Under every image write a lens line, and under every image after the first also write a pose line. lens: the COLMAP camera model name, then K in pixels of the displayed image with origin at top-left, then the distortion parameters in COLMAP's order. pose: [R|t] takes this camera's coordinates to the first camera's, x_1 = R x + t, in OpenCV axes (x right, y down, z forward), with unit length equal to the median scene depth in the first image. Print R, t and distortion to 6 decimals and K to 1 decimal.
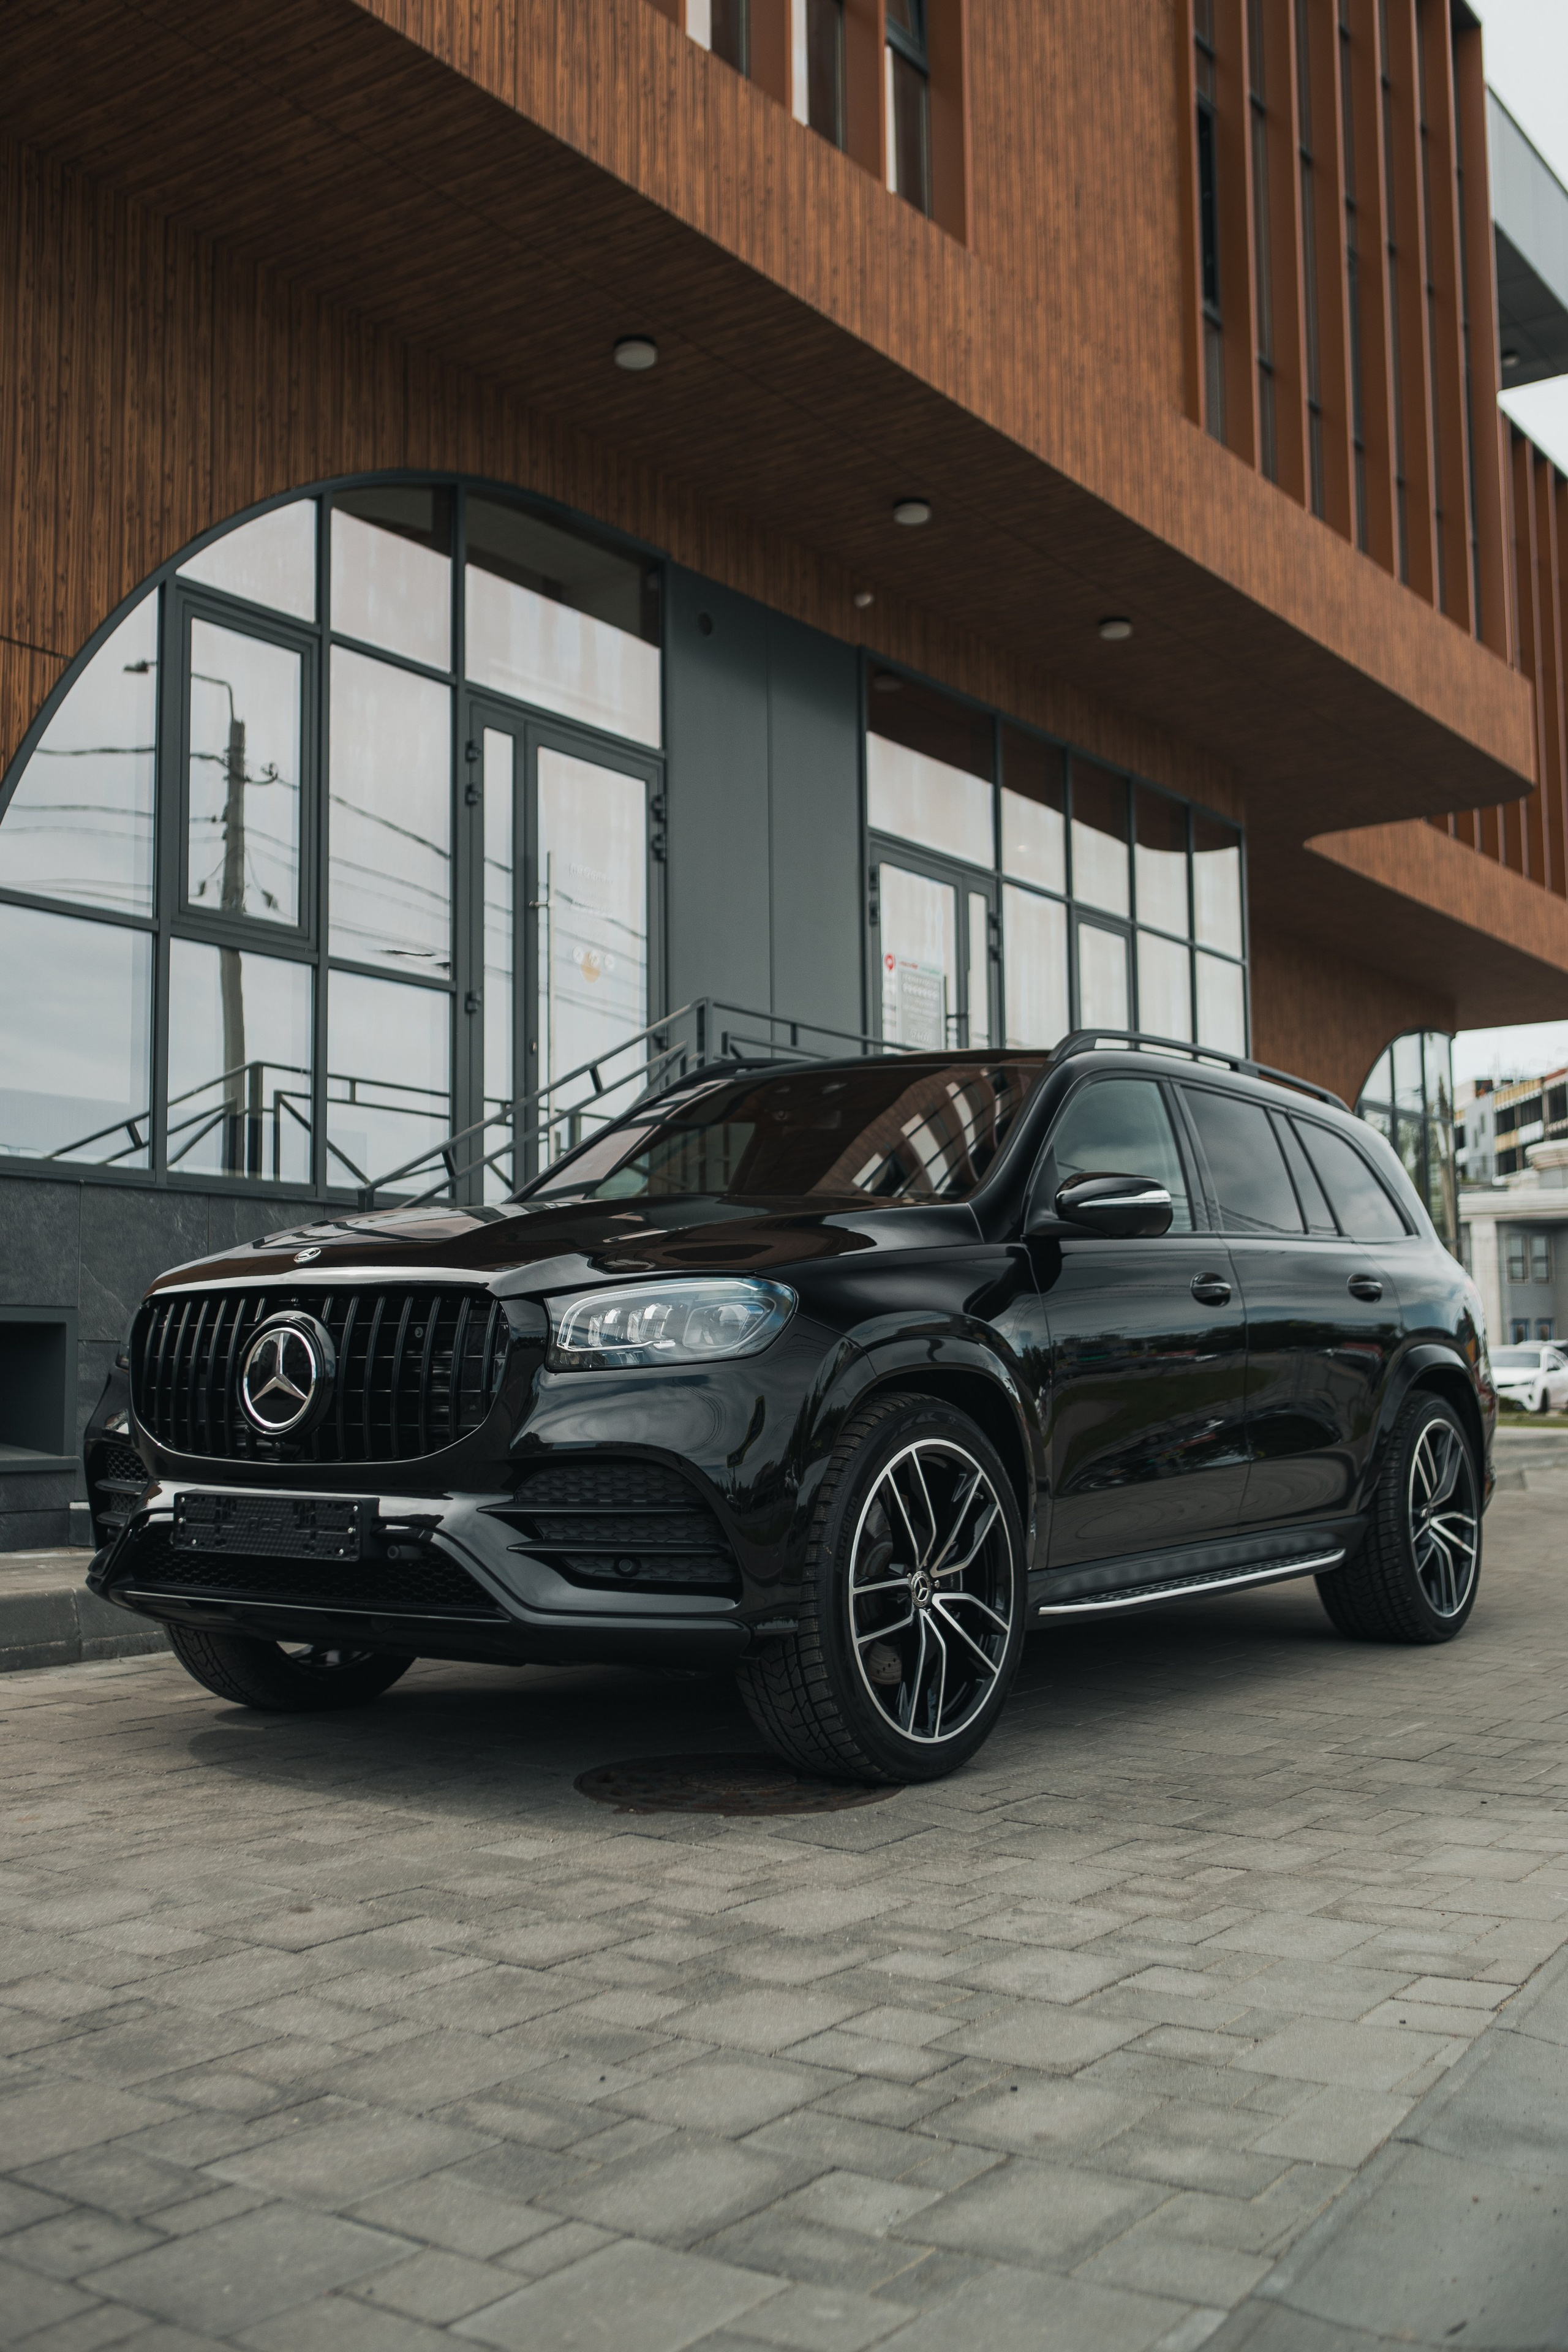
lens RADIAL K [[2315.8, 0, 768.0], [0, 2315.8, 1182.0], [0, 0, 1]] dist [0.000599, 0.000000]
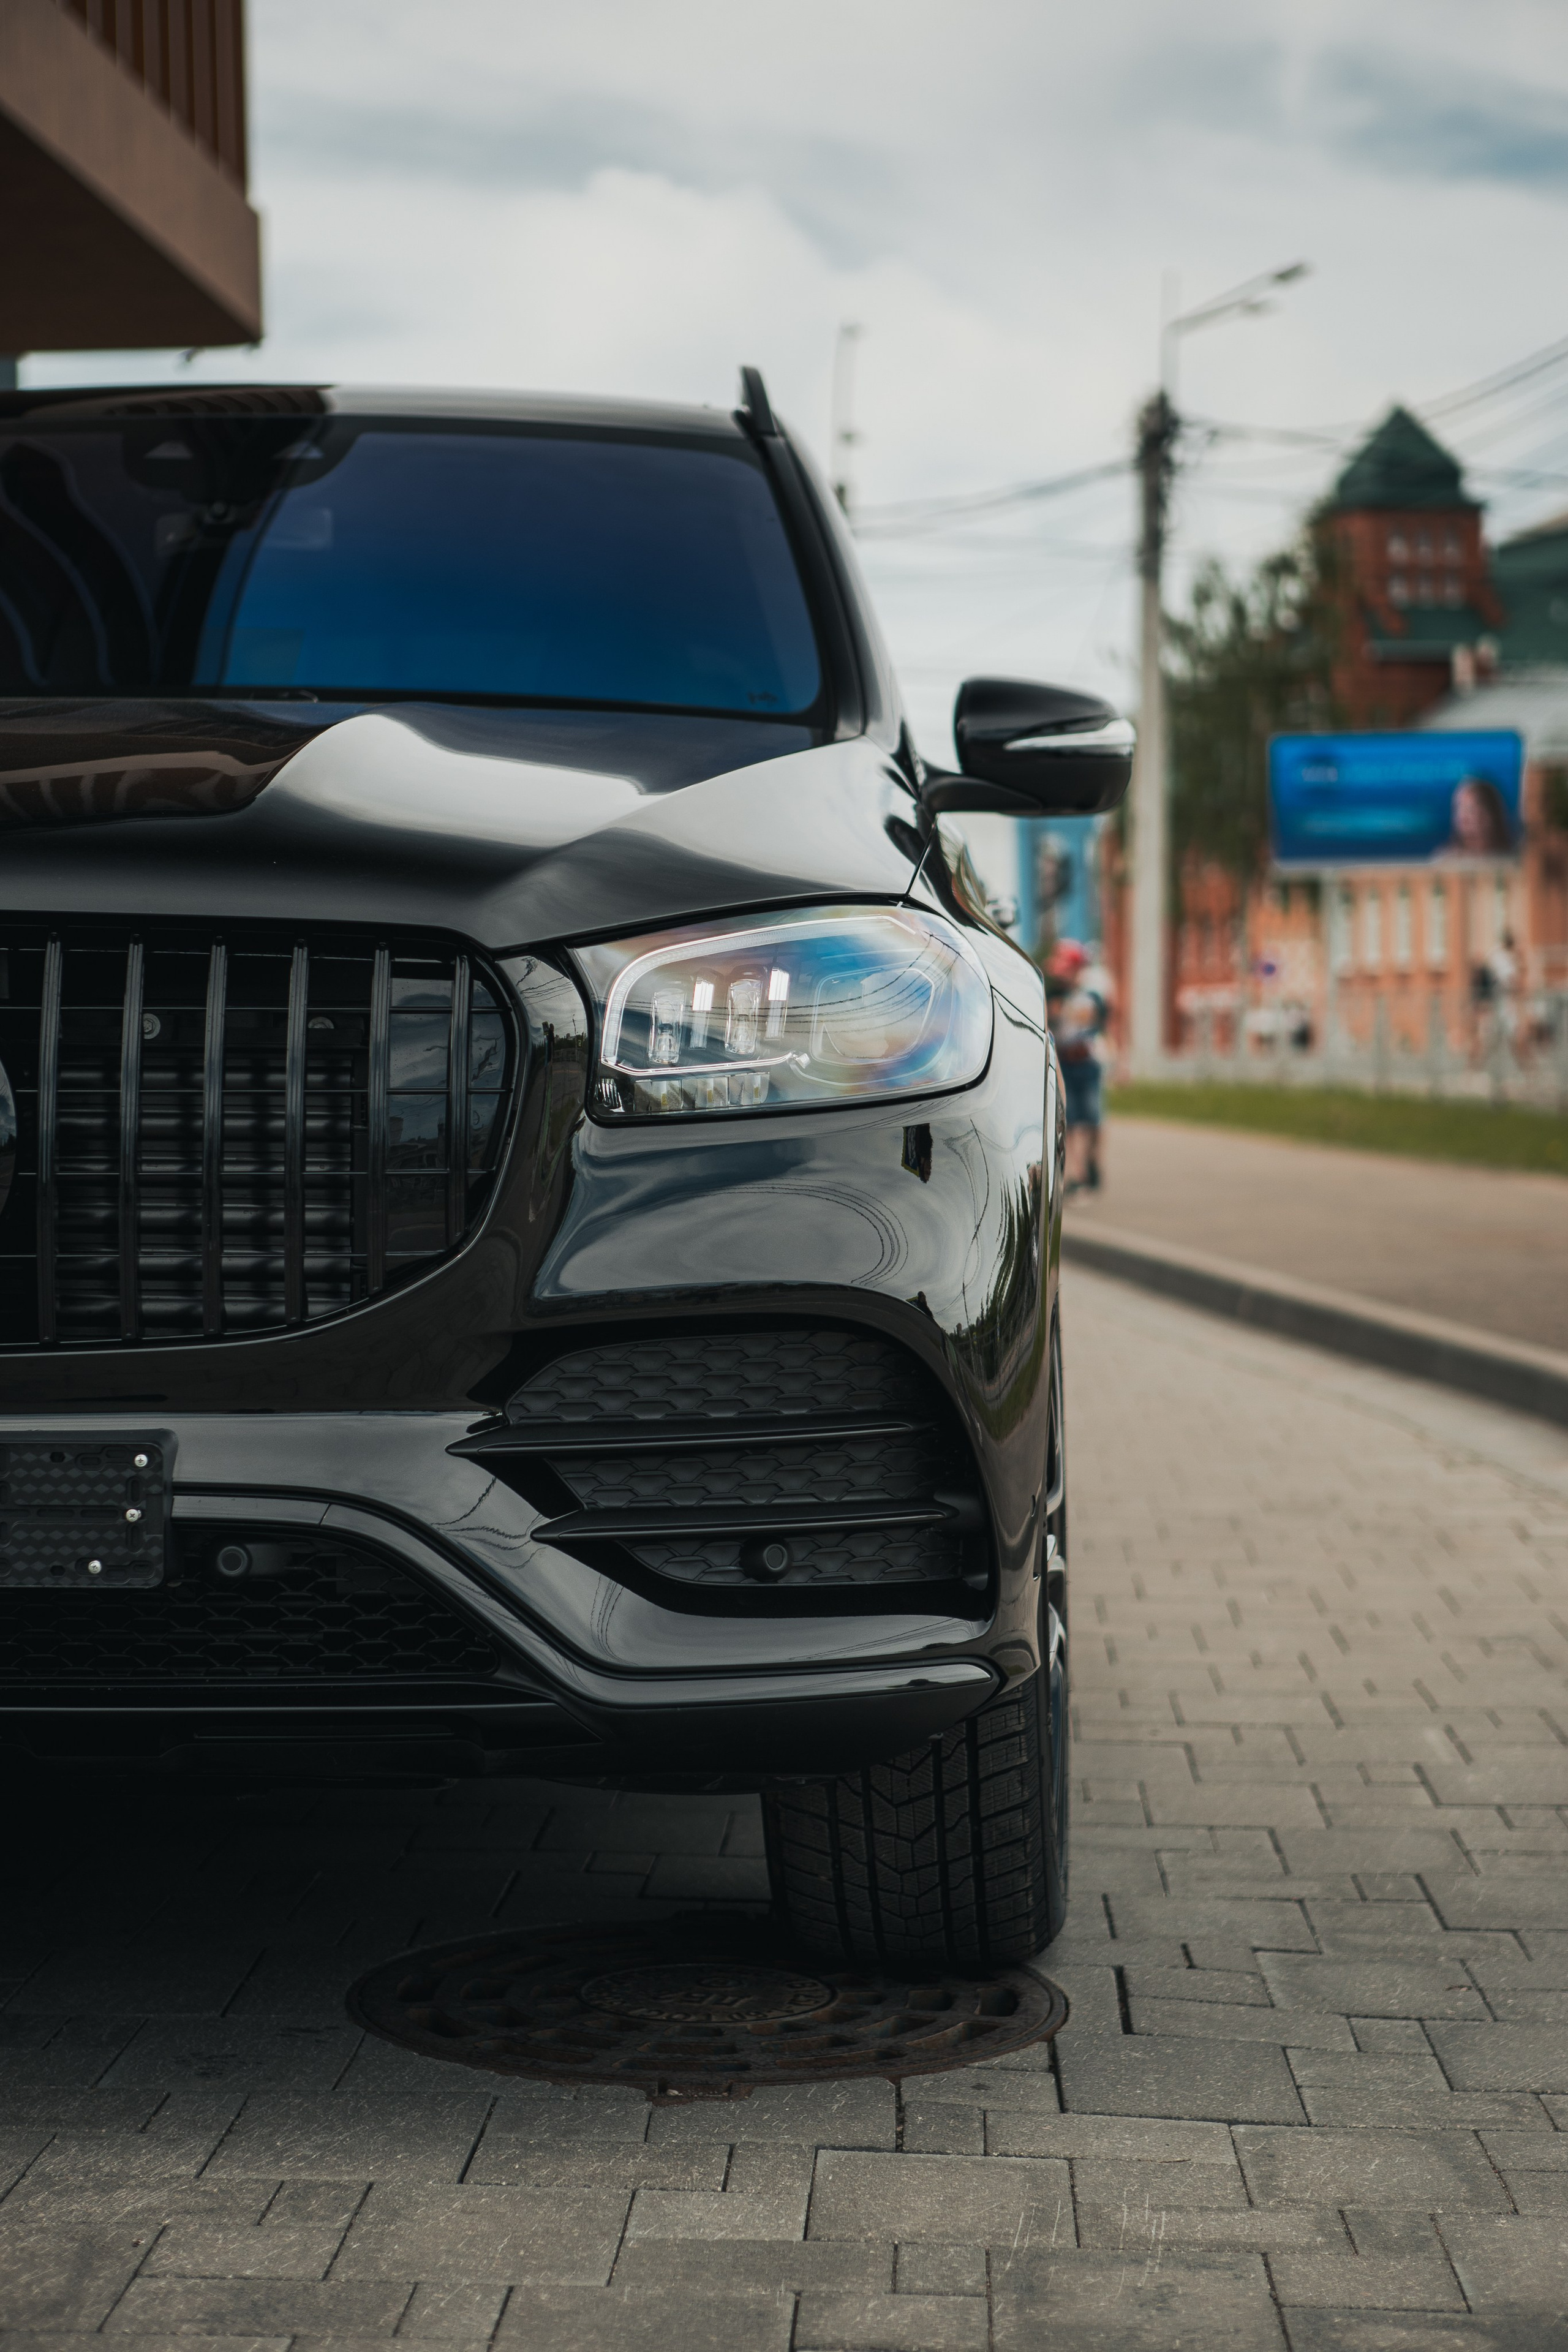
lens RADIAL K [[4667.8, 0, 785.8], [0, 4667.8, 1088.1], [0, 0, 1]] dist [-0.070537, 0.000000]
pose [[0.842765, -0.008594, 0.538213, -0.224542], [-0.043962, 0.995433, 0.084733, 0.000012], [-0.536483, -0.095071, 0.838539, 0.106514]]
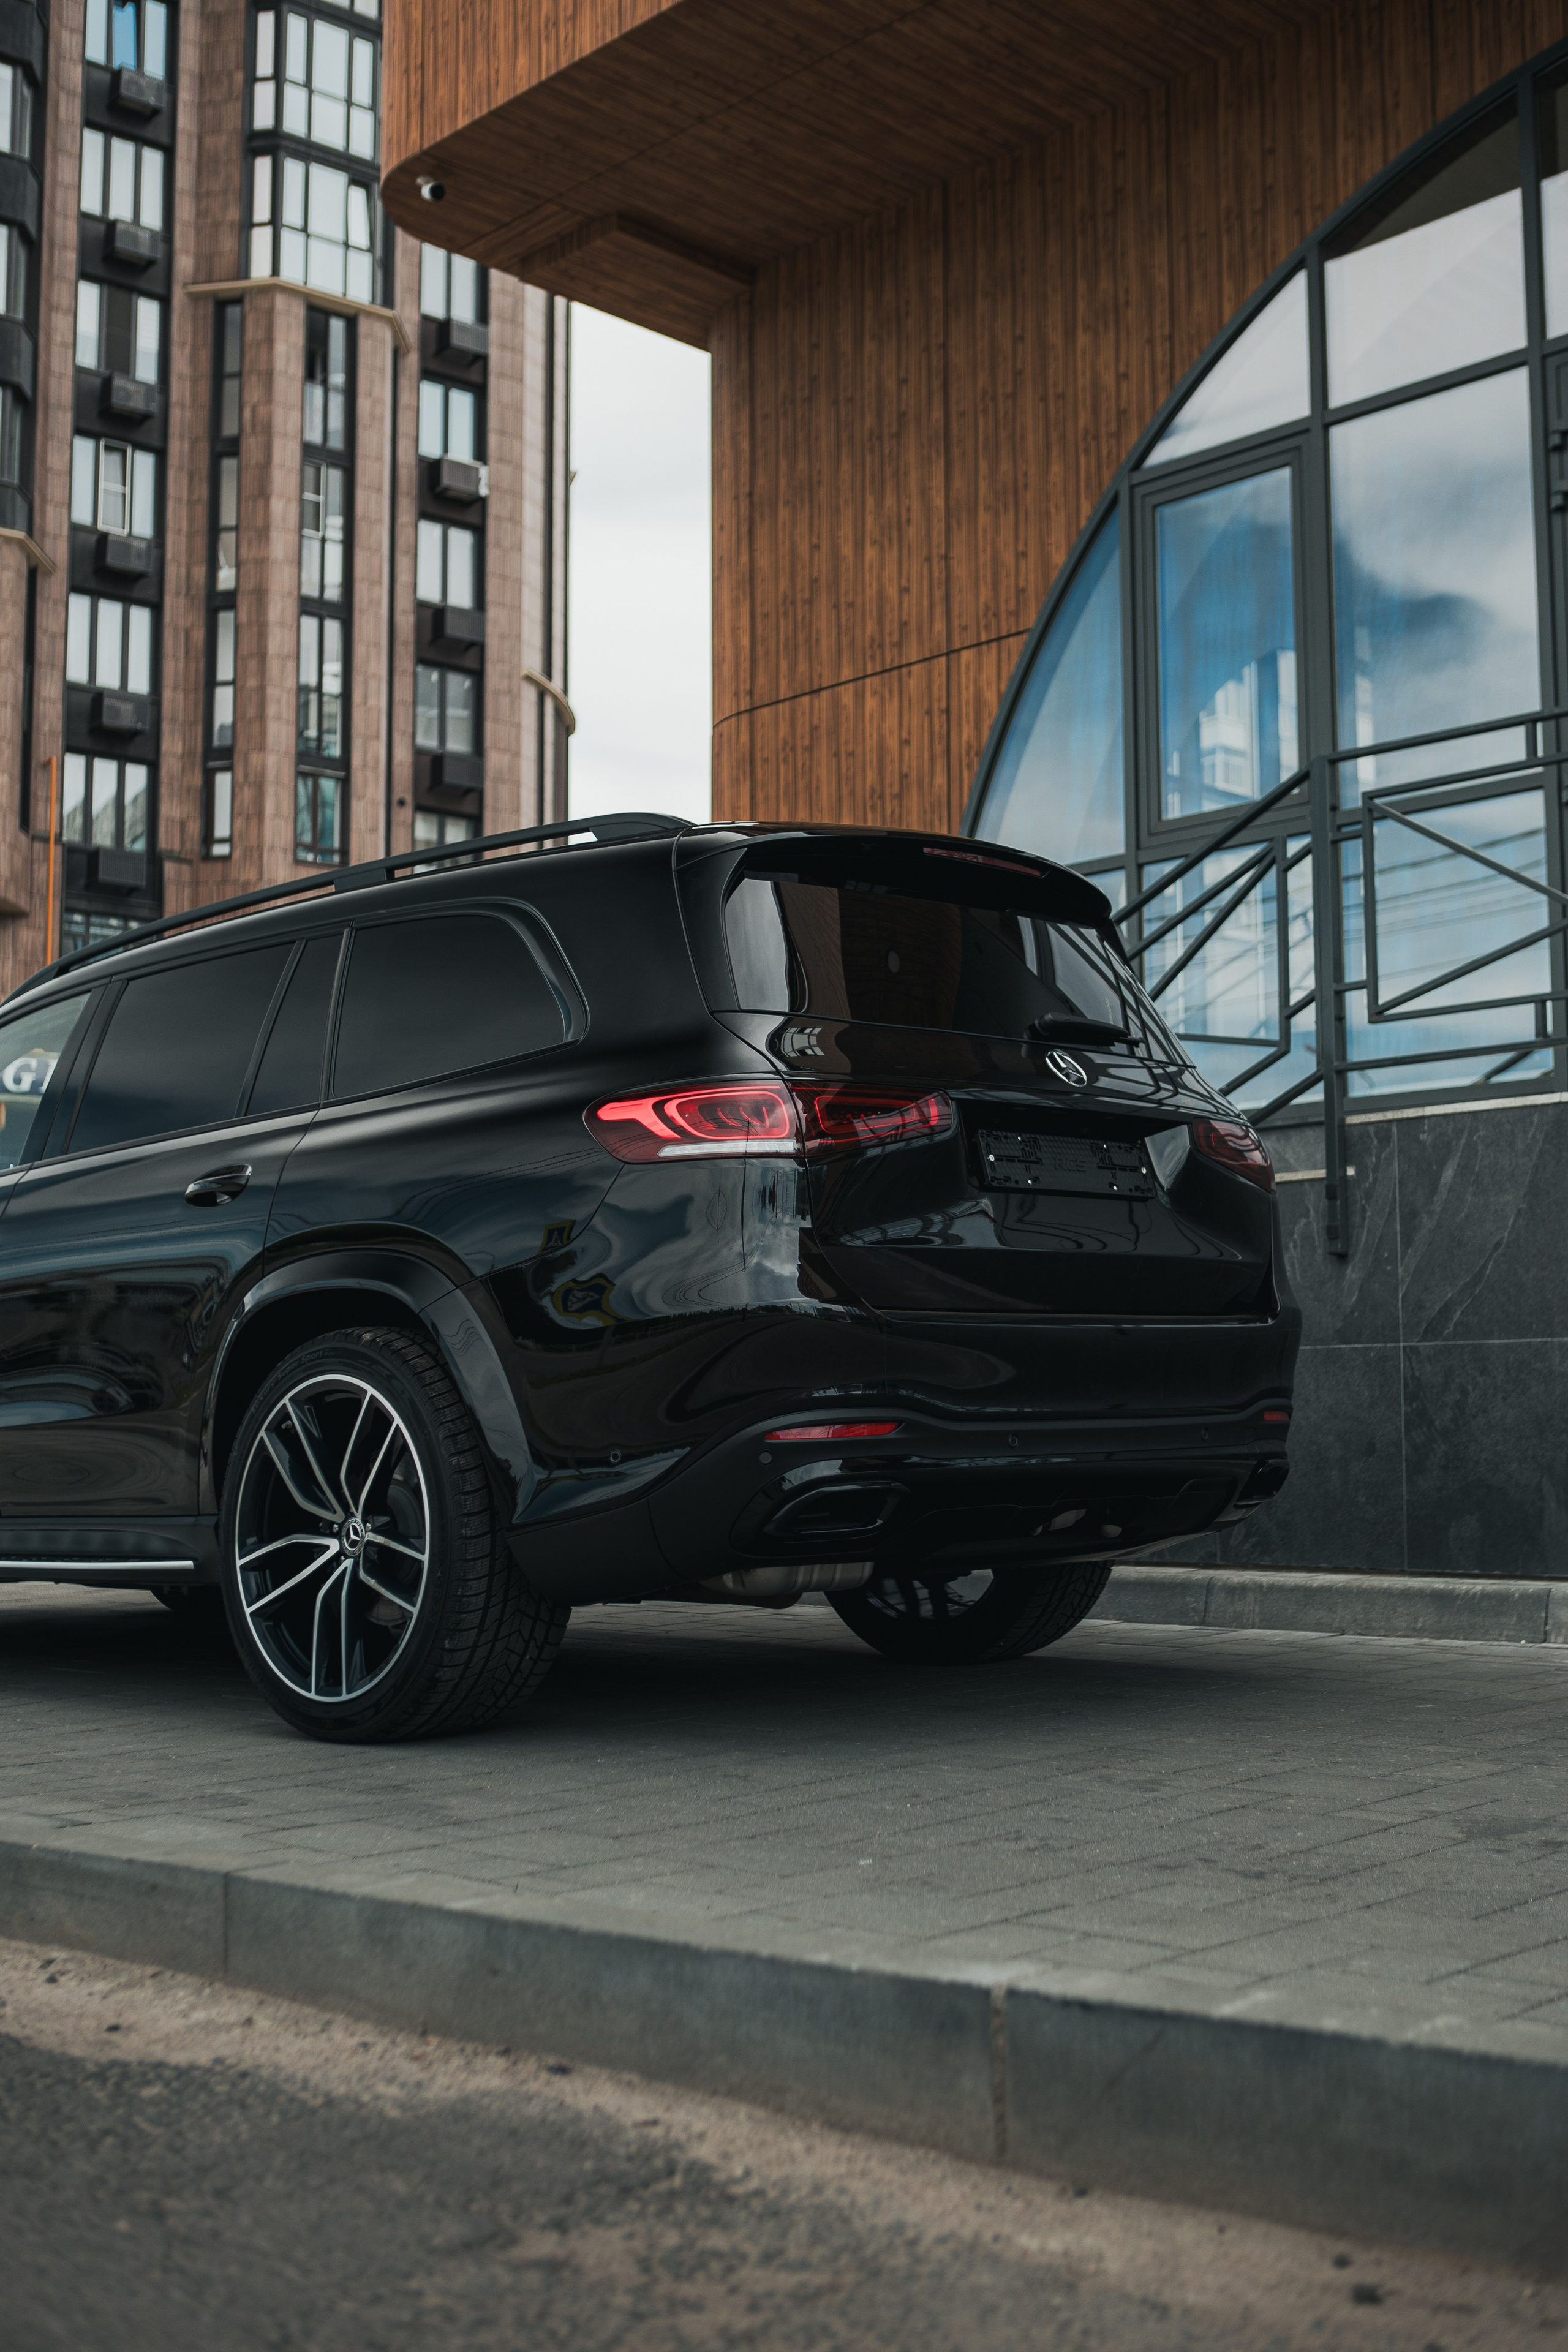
lens RADIAL K [[2618.5, 0, 787.6], [0, 2618.5, 1158.4], [0, 0, 1]] dist [-0.026482, 0.000000]
pose [[-0.162367, -0.089483, -0.982665, 0.680113], [0.103222, 0.988875, -0.107104, 0.093292], [0.981317, -0.118822, -0.151324, 0.877978]]
